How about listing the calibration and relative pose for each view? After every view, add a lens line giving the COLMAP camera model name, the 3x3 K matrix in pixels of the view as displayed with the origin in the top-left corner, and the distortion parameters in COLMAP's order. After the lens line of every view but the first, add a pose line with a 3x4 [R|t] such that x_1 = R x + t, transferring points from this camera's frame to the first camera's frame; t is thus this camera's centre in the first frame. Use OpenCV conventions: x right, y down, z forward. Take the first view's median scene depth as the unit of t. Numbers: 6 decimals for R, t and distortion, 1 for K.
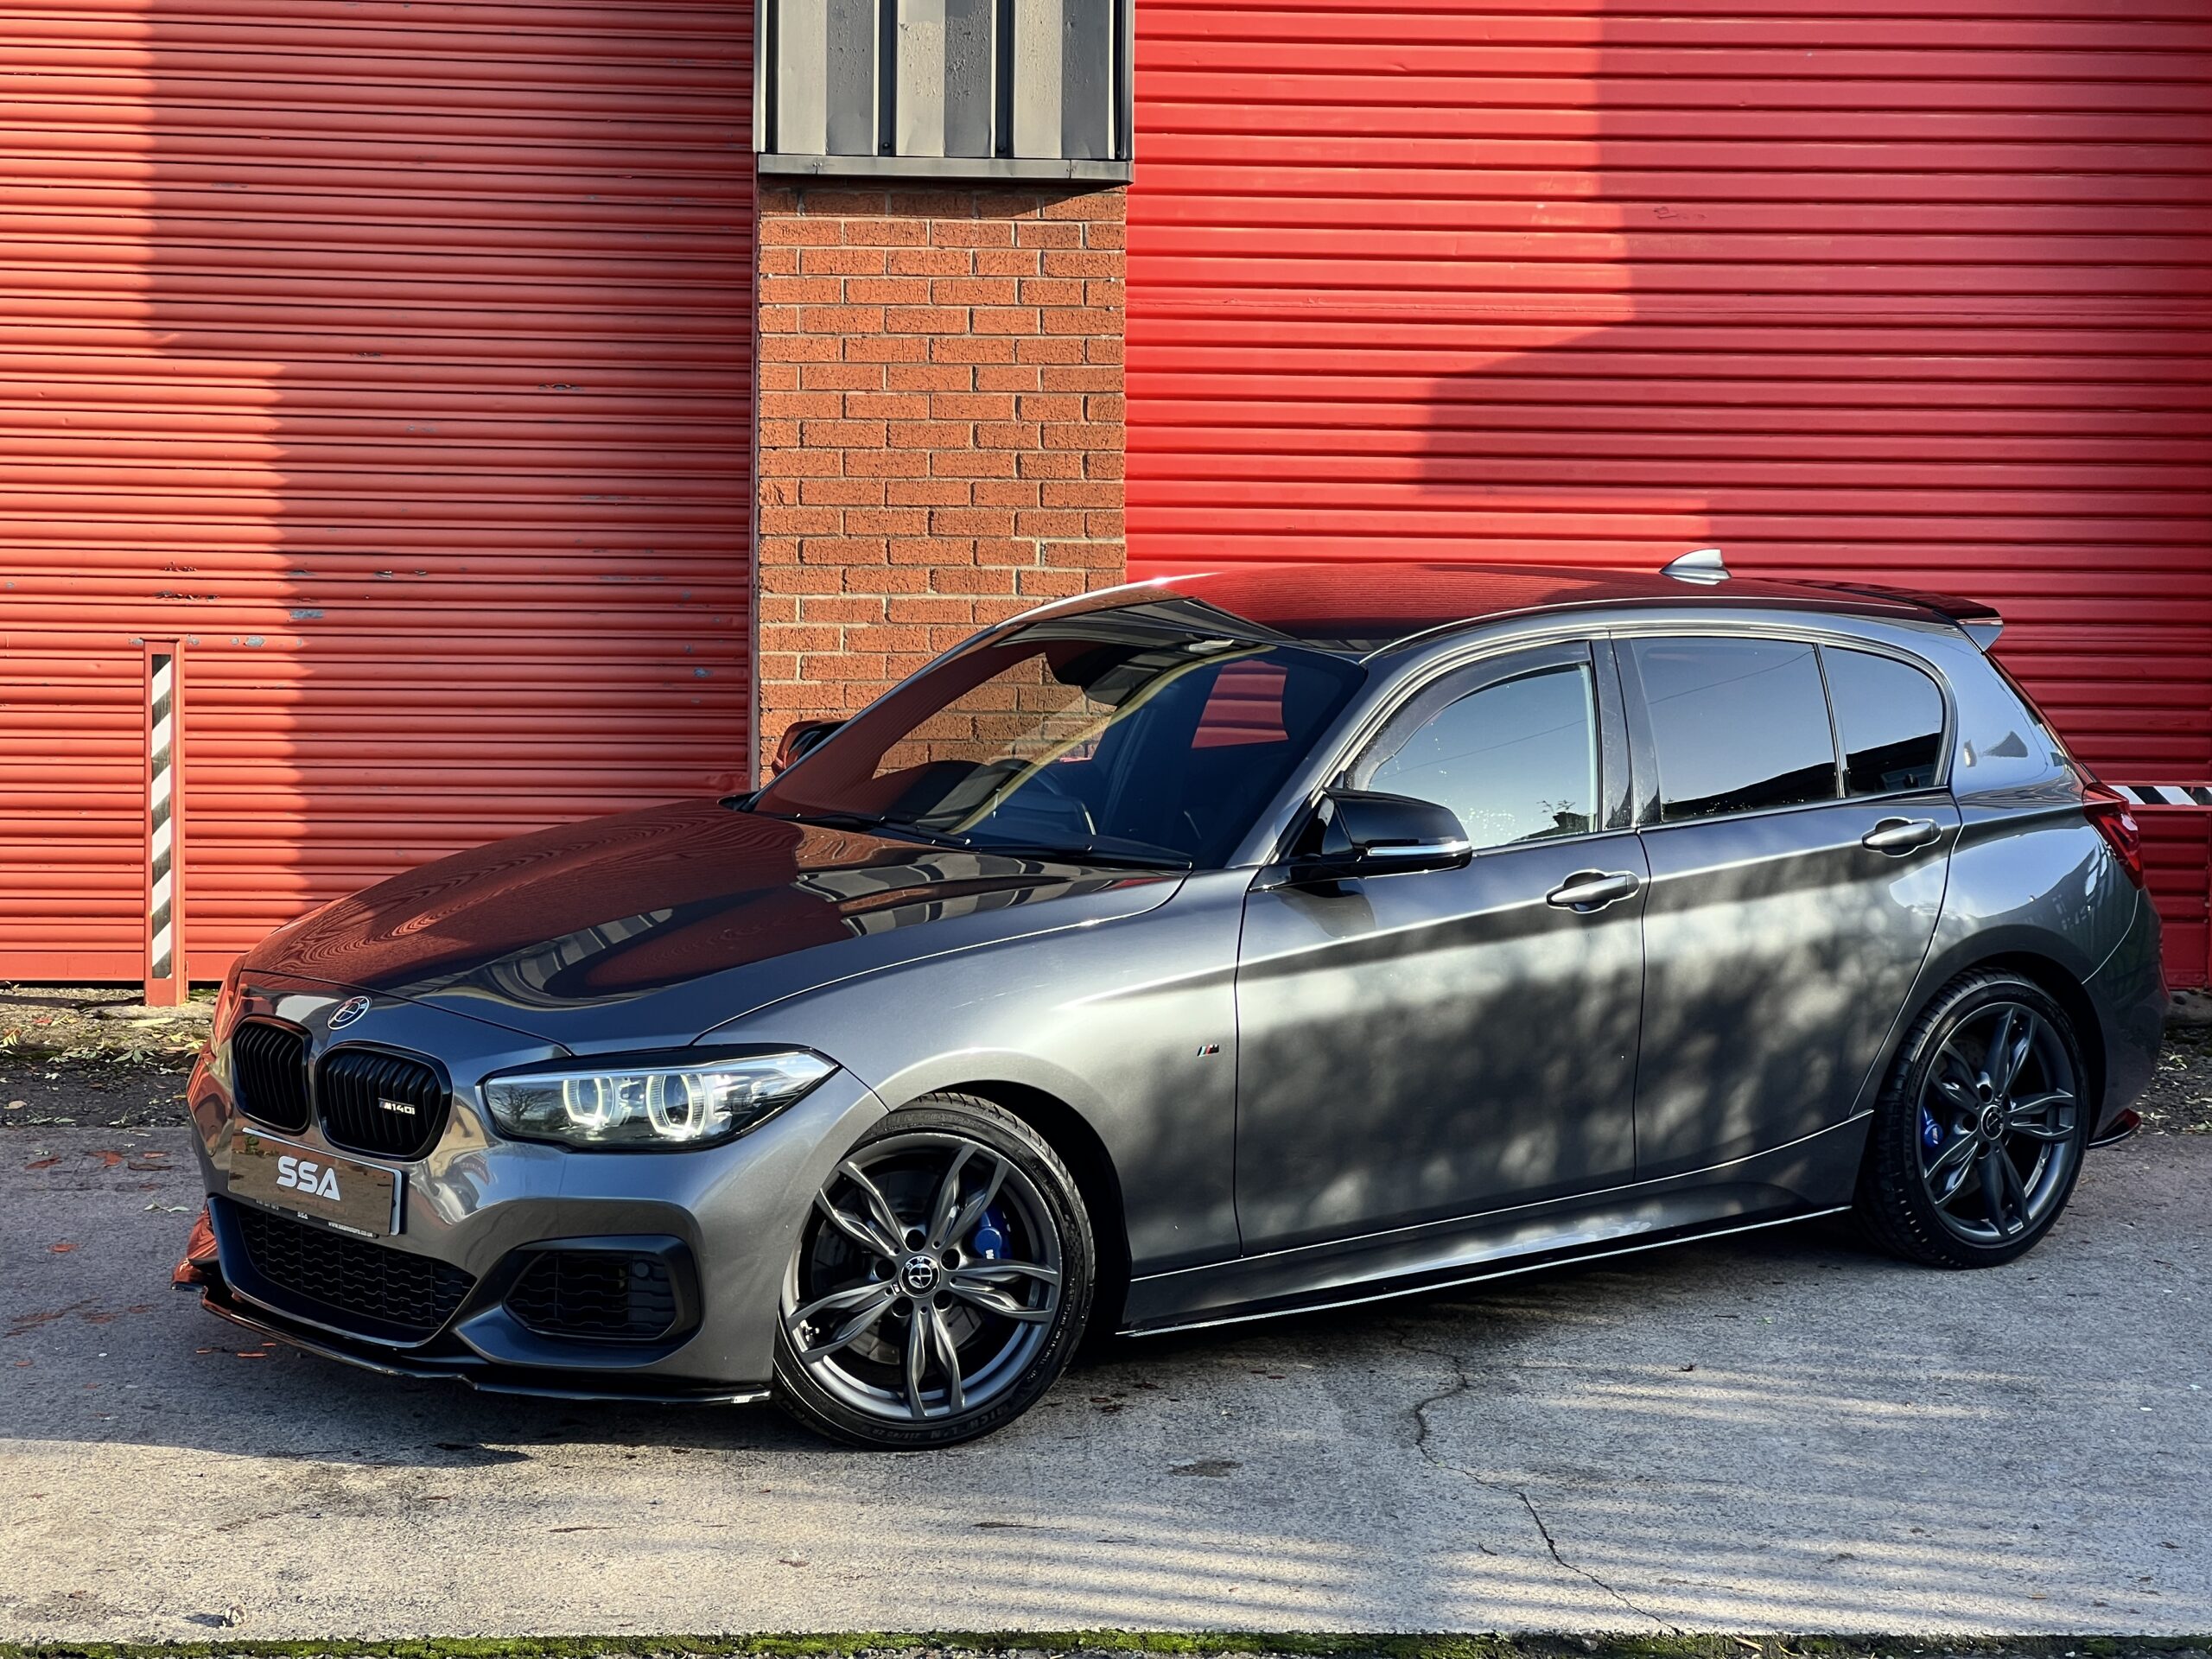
lens RADIAL K [[4901.8, 0, 1105.0], [0, 4901.8, 724.4], [0, 0, 1]] dist [0.261757, 0.000000]
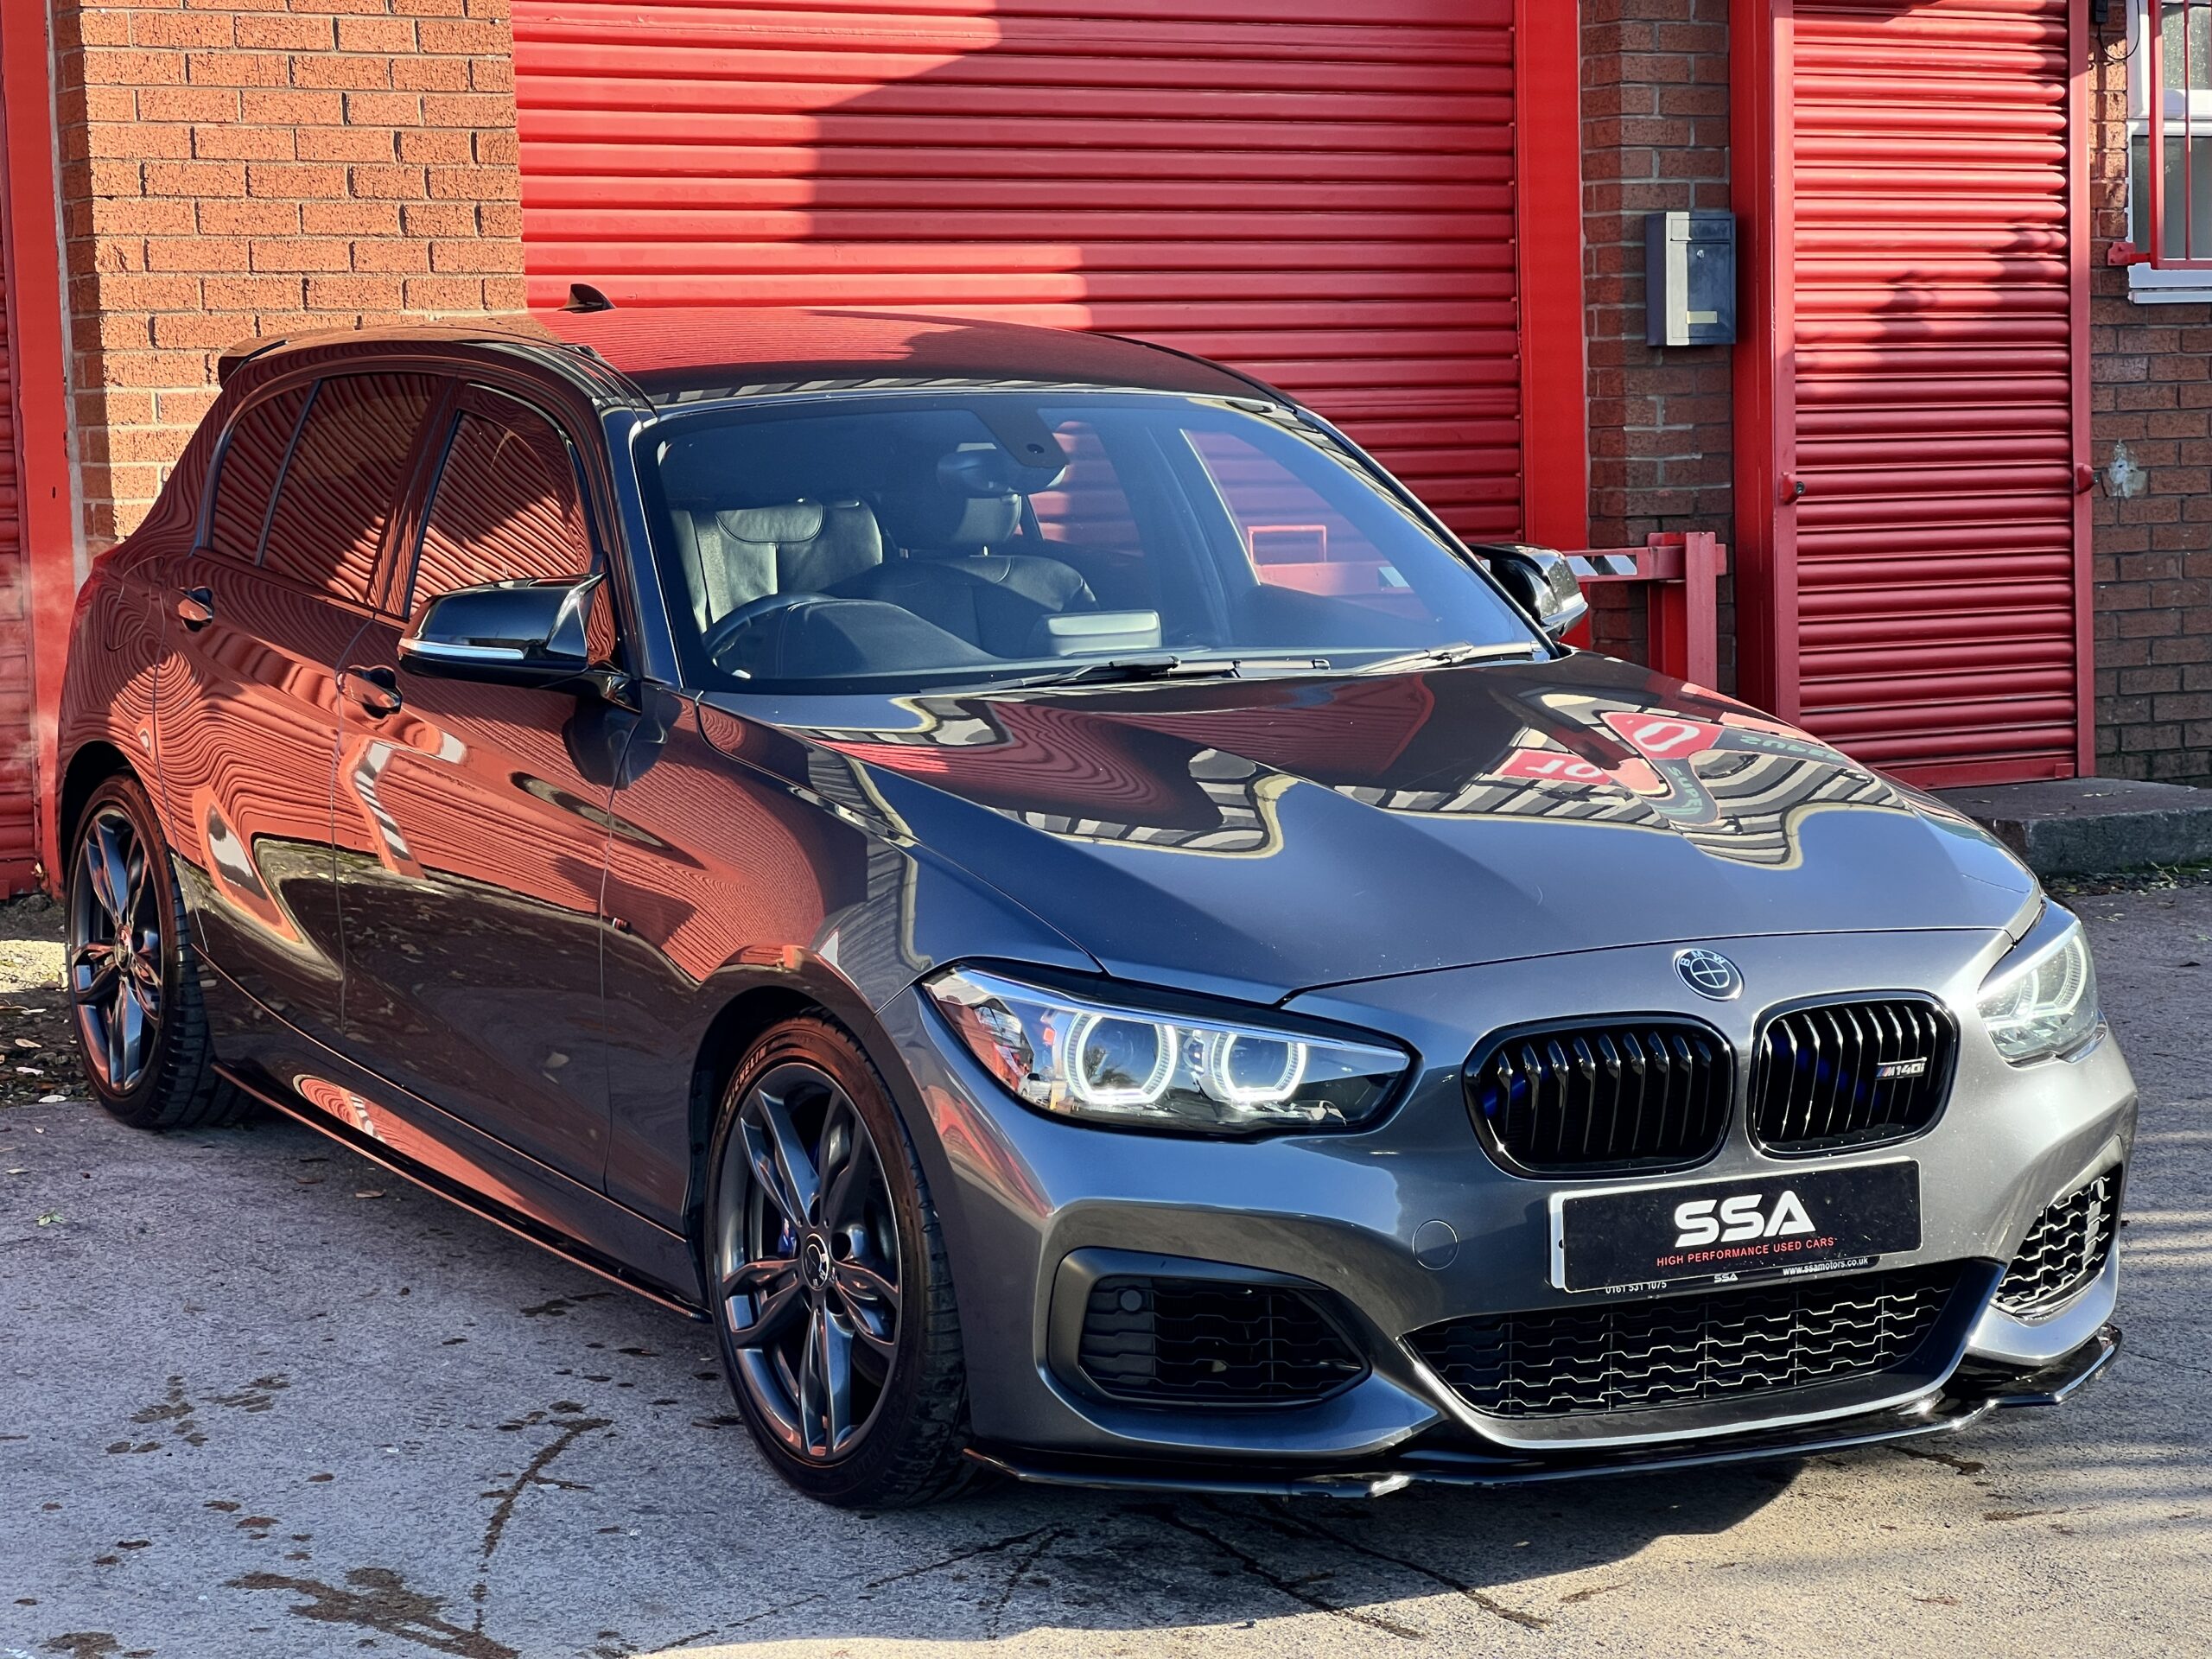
lens RADIAL K [[4901.8, 0, 1069.2], [0, 4901.8, 785.9], [0, 0, 1]] dist [0.261757, 0.000000]
pose [[0.869638, -0.069149, 0.488823, -0.323367], [0.047143, 0.997249, 0.057203, -0.001775], [-0.491434, -0.026701, 0.870506, 0.246039]]
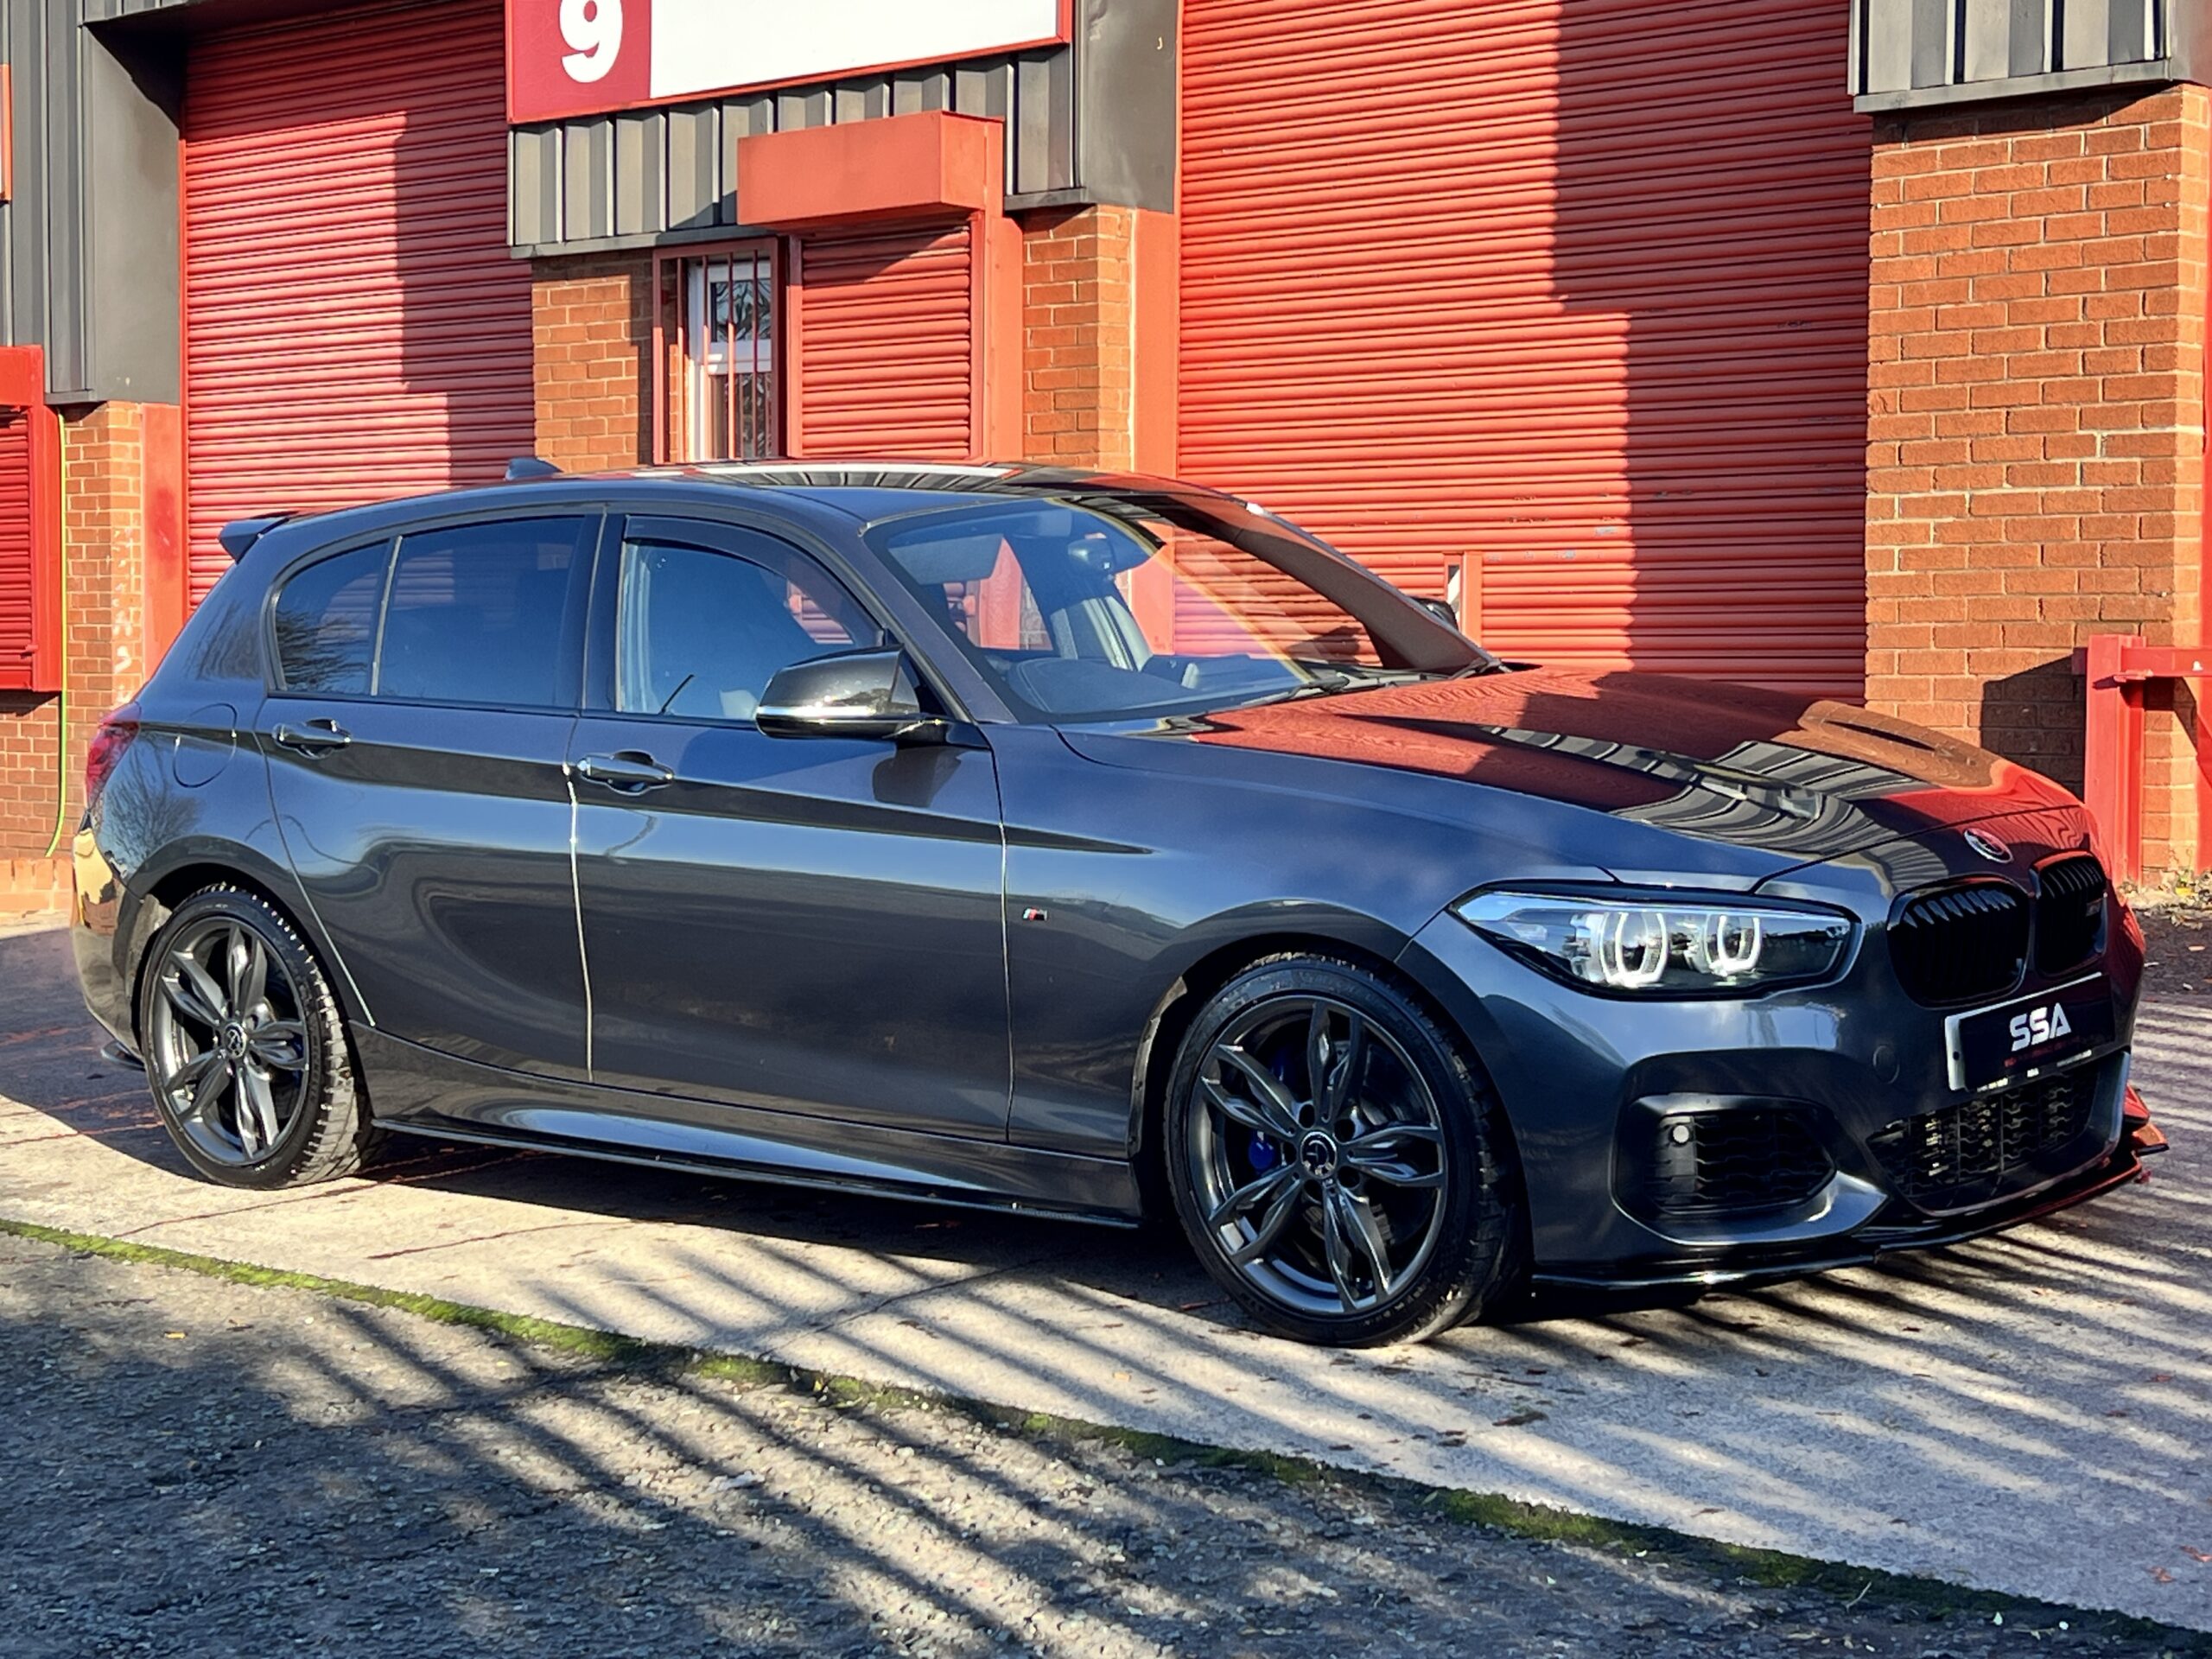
lens RADIAL K [[3865.2, 0, 1098.9], [0, 3865.2, 831.2], [0, 0, 1]] dist [0.141179, 0.000000]
pose [[0.686843, 0.022756, -0.726449, 0.452780], [-0.009020, 0.999700, 0.022787, 0.031151], [0.726749, -0.009098, 0.686842, 0.266333]]
